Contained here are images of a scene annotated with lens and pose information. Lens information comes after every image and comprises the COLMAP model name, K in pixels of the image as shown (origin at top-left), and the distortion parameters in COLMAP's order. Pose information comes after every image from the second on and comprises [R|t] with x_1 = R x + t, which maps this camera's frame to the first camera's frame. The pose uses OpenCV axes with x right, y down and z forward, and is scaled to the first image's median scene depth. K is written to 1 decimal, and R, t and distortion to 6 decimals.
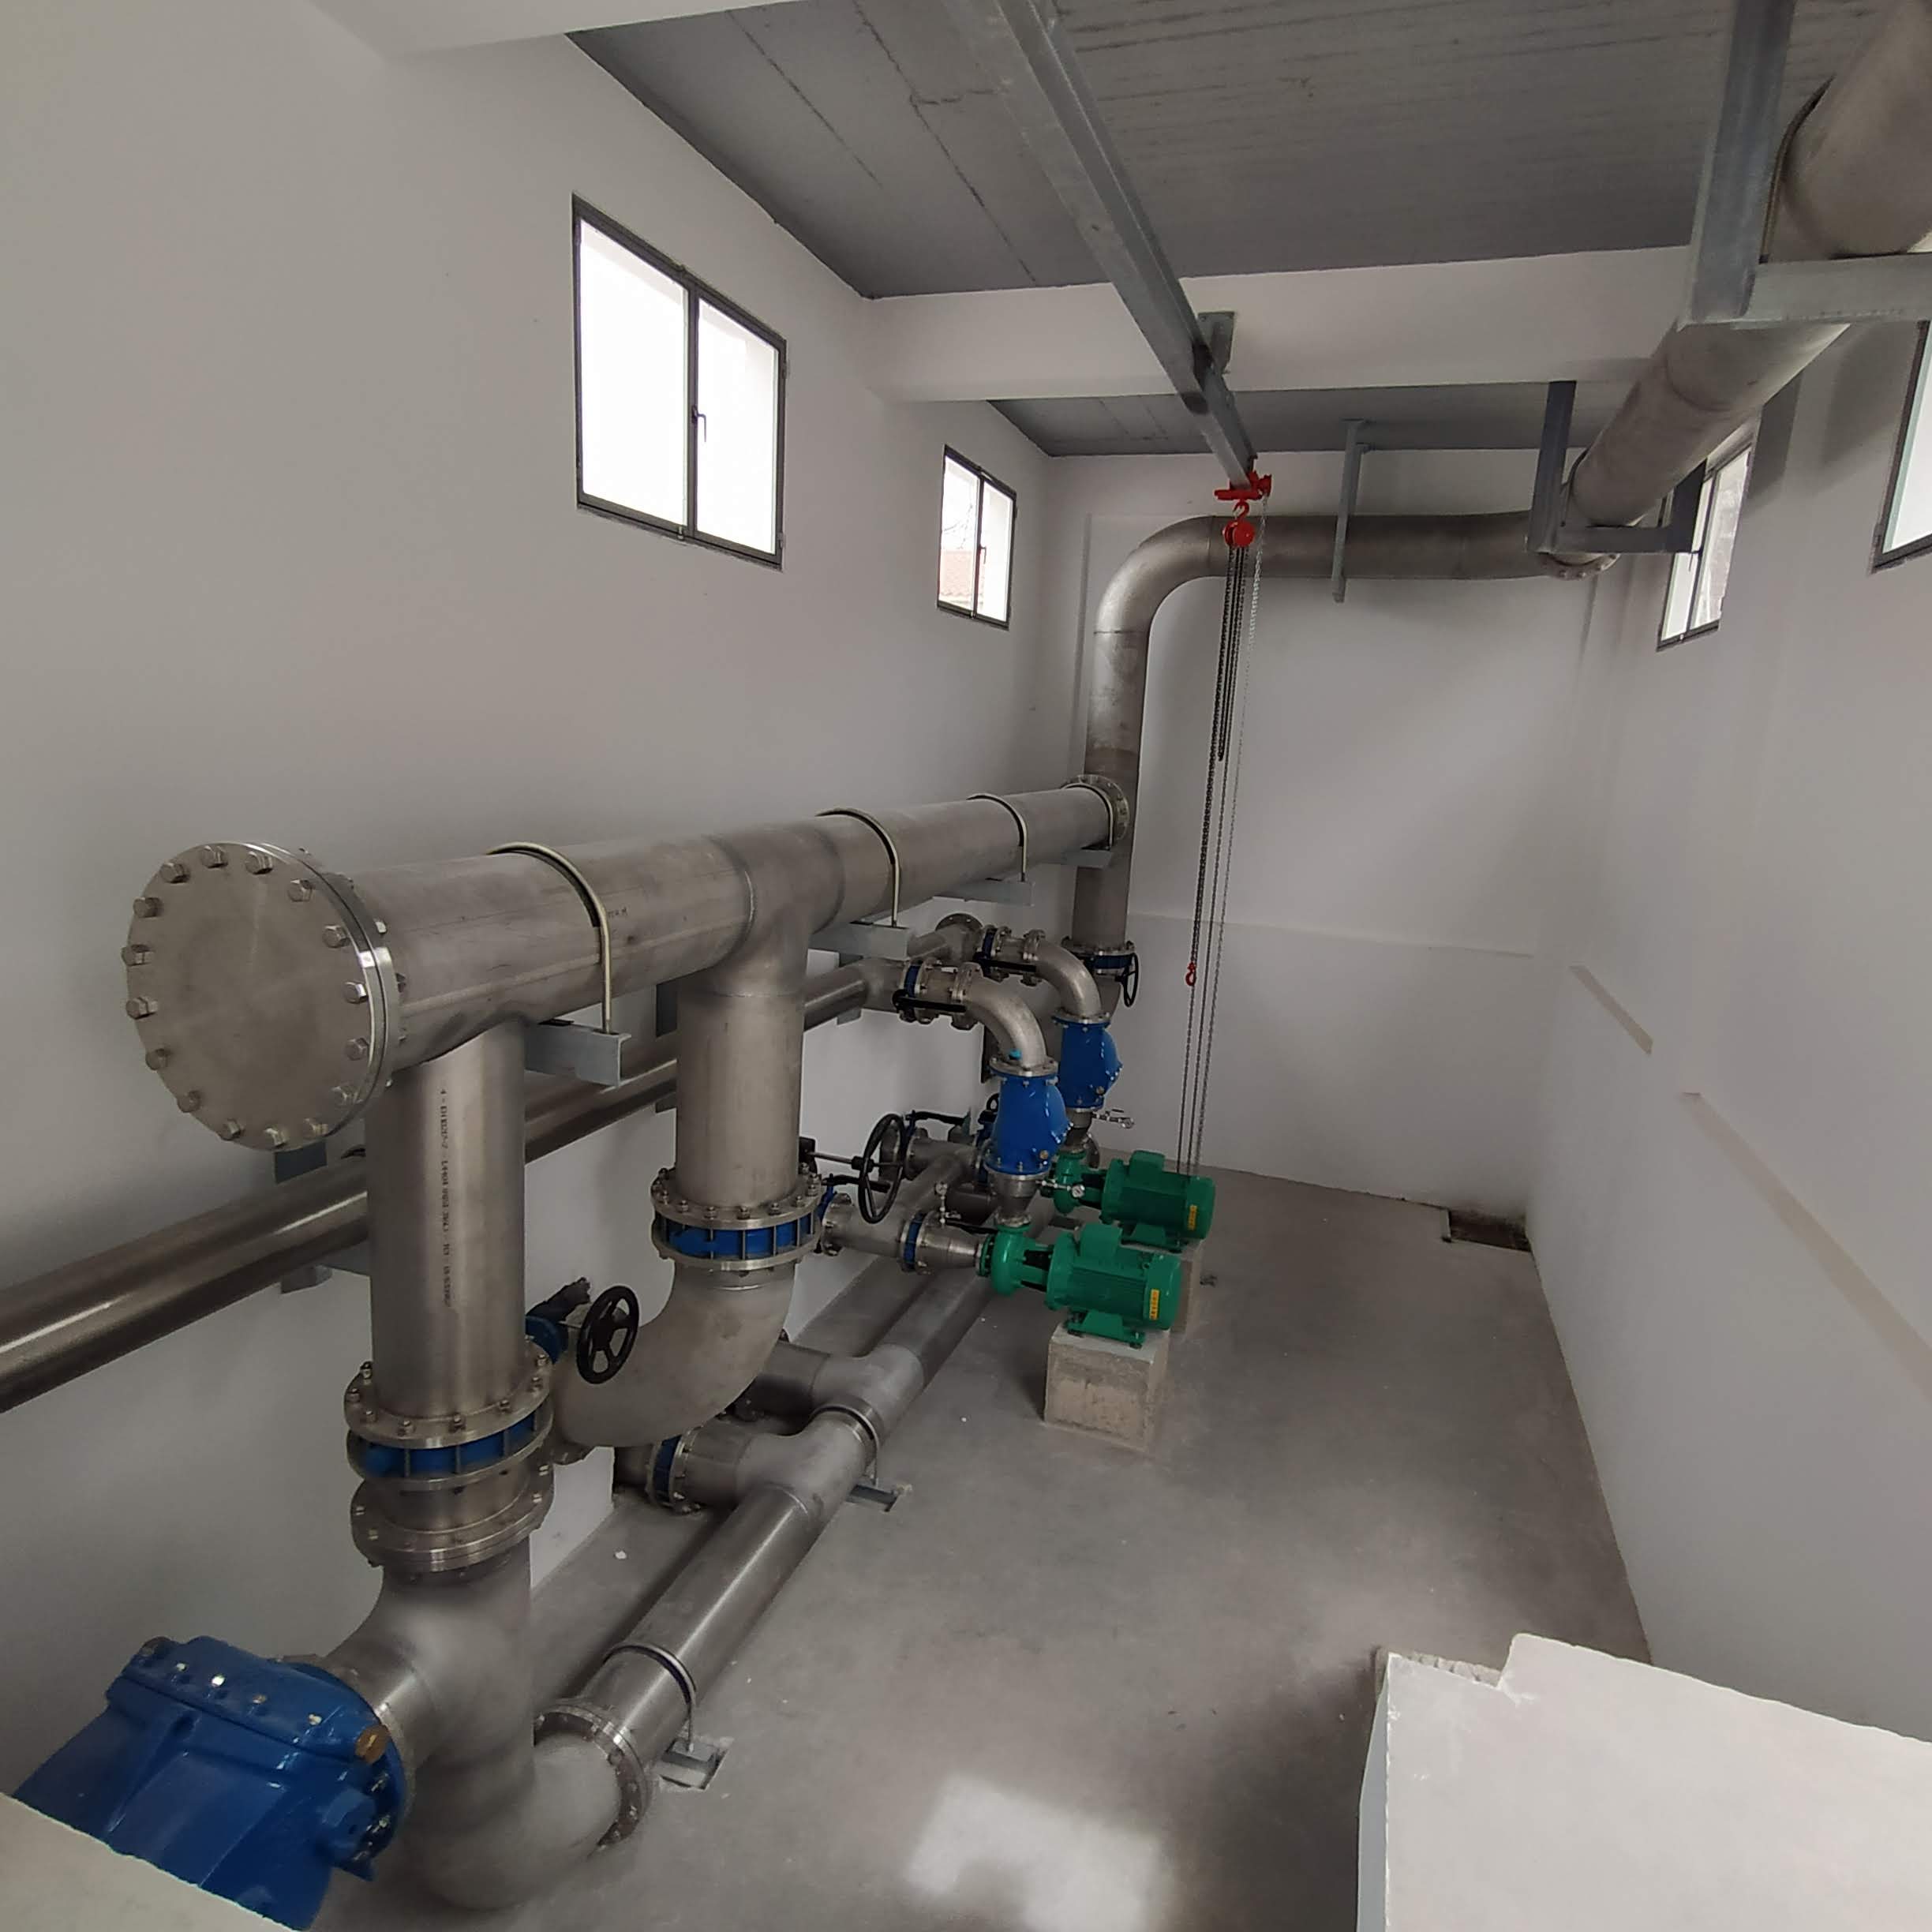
lens RADIAL K [[1191.3, 0, 1003.7], [0, 1191.3, 961.8], [0, 0, 1]] dist [-0.001499, 0.015637]
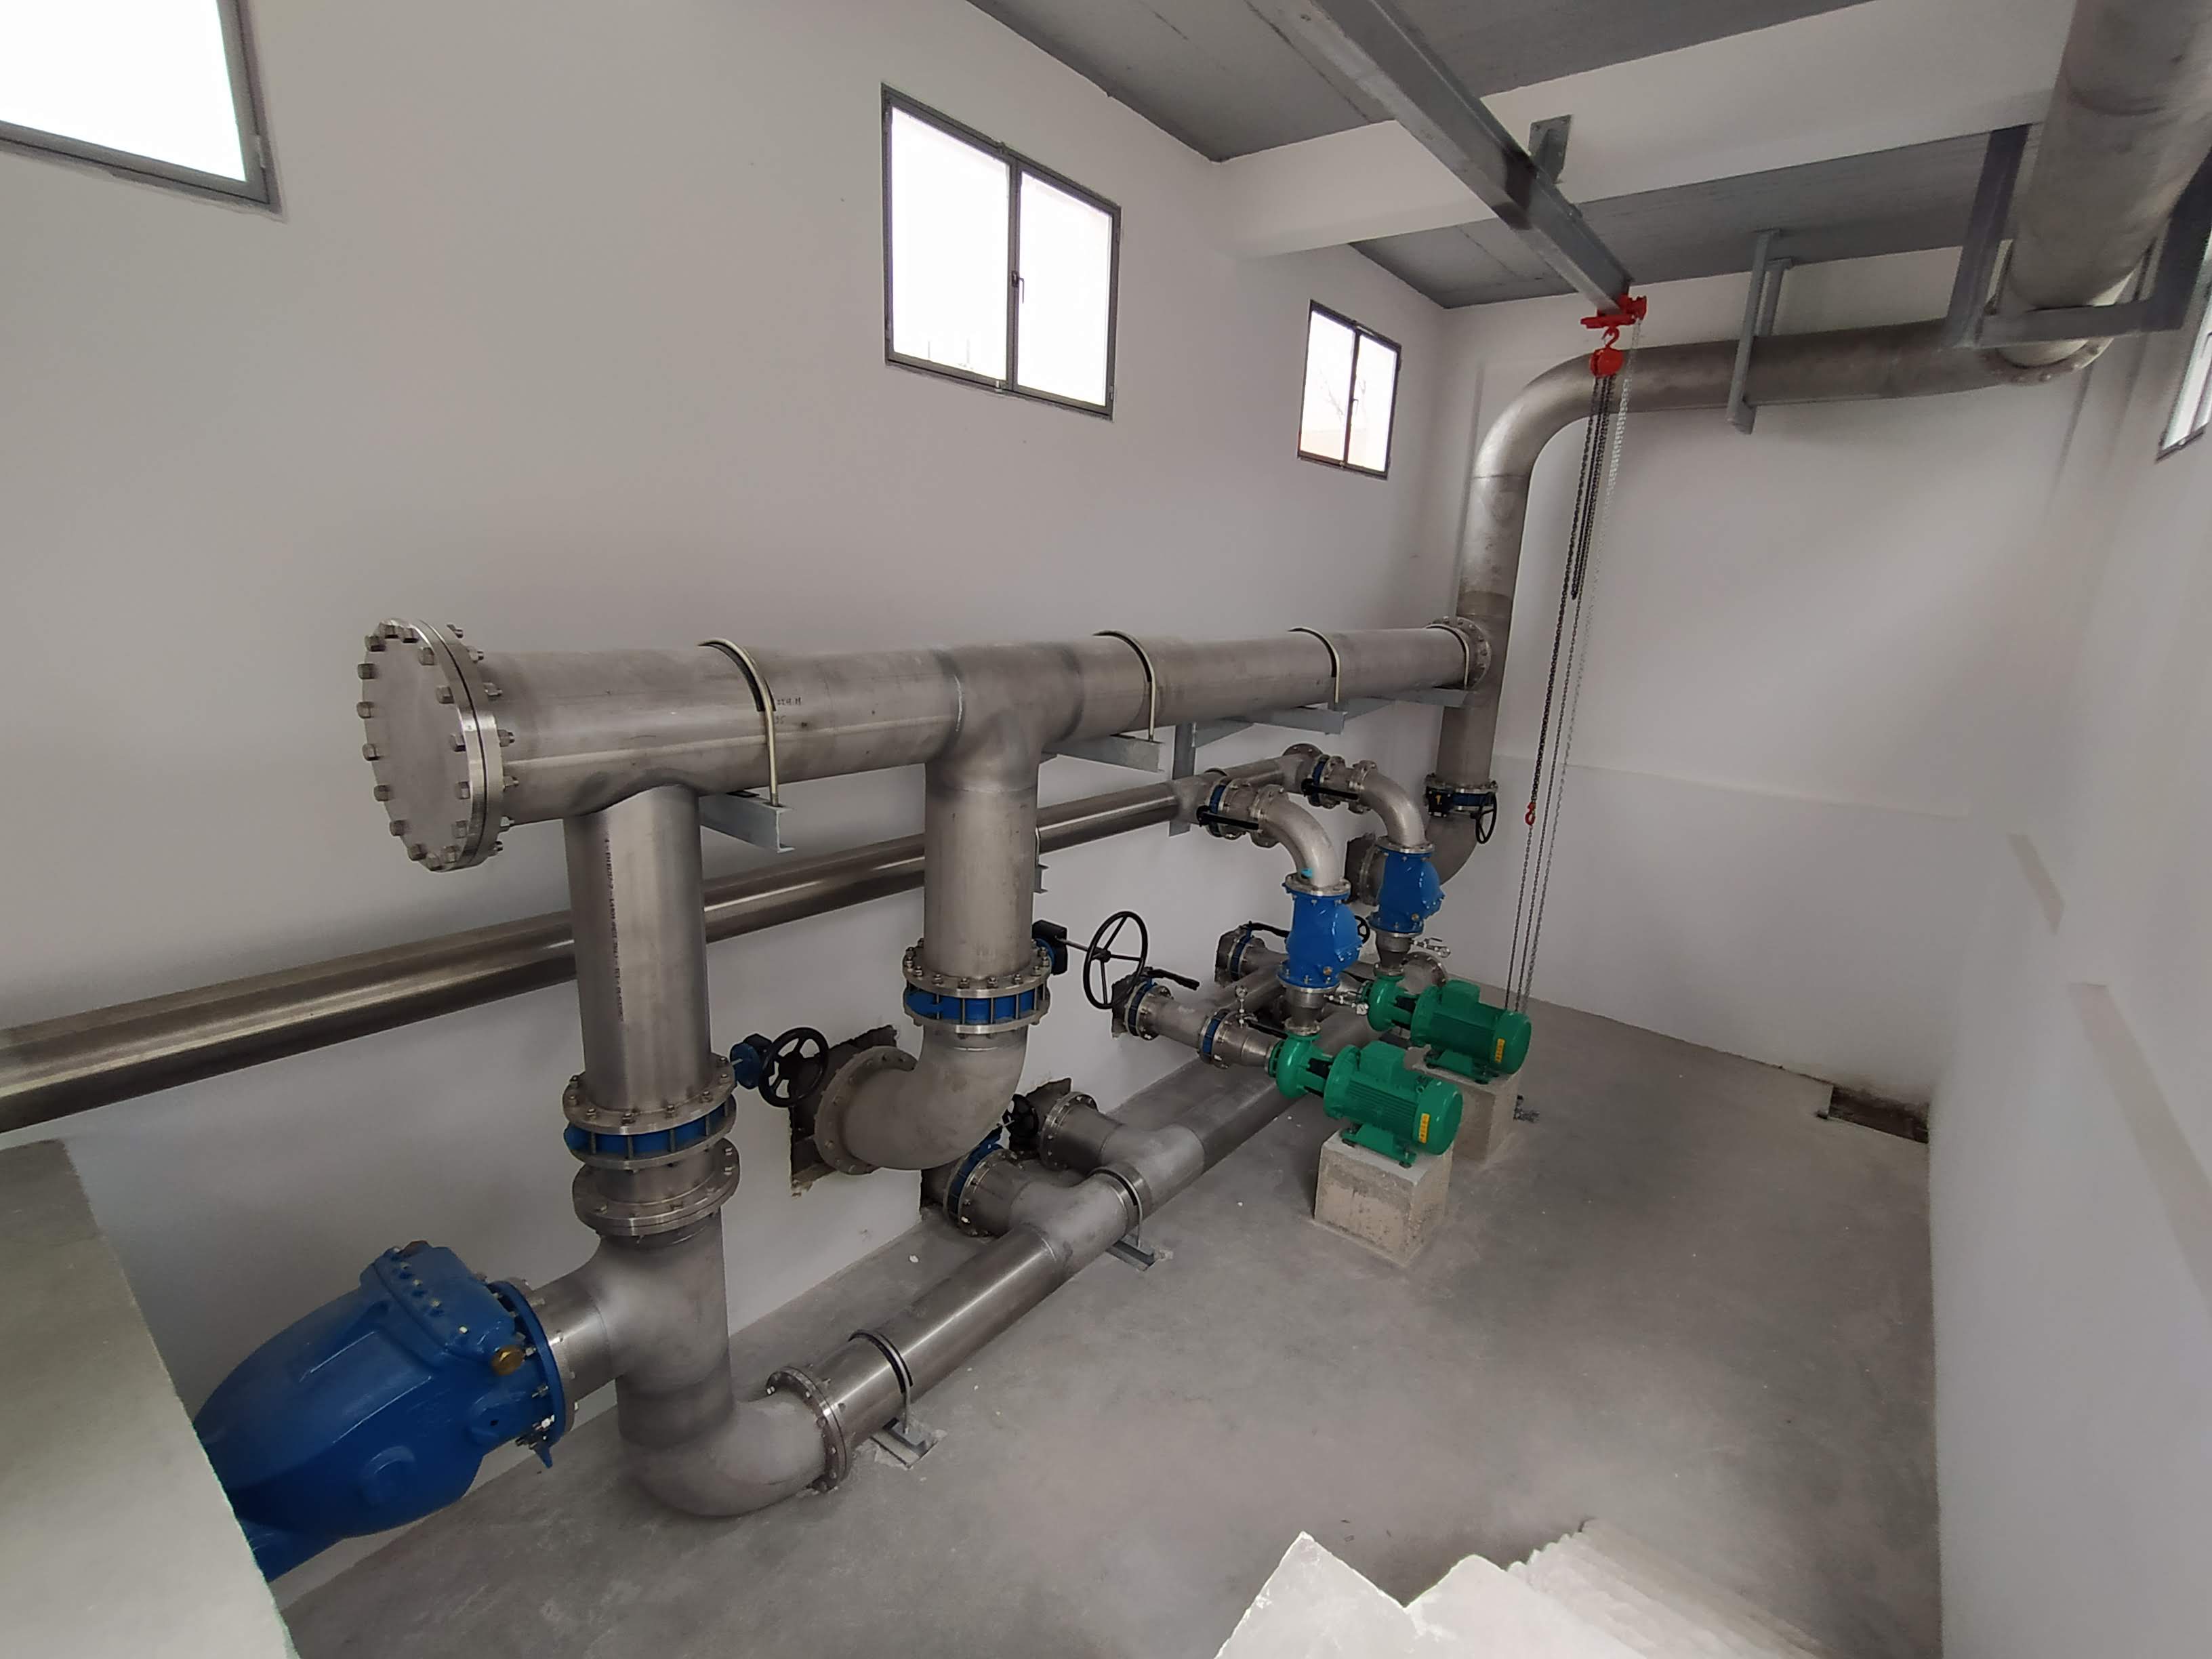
lens RADIAL K [[1024.6, 0, 1120.5], [0, 1024.6, 827.8], [0, 0, 1]] dist [0.003523, 0.004642]
pose [[0.942448, 0.067696, -0.327429, 0.172973], [-0.058077, 0.997547, 0.039079, 0.013224], [0.329271, -0.017814, 0.944067, 0.101108]]
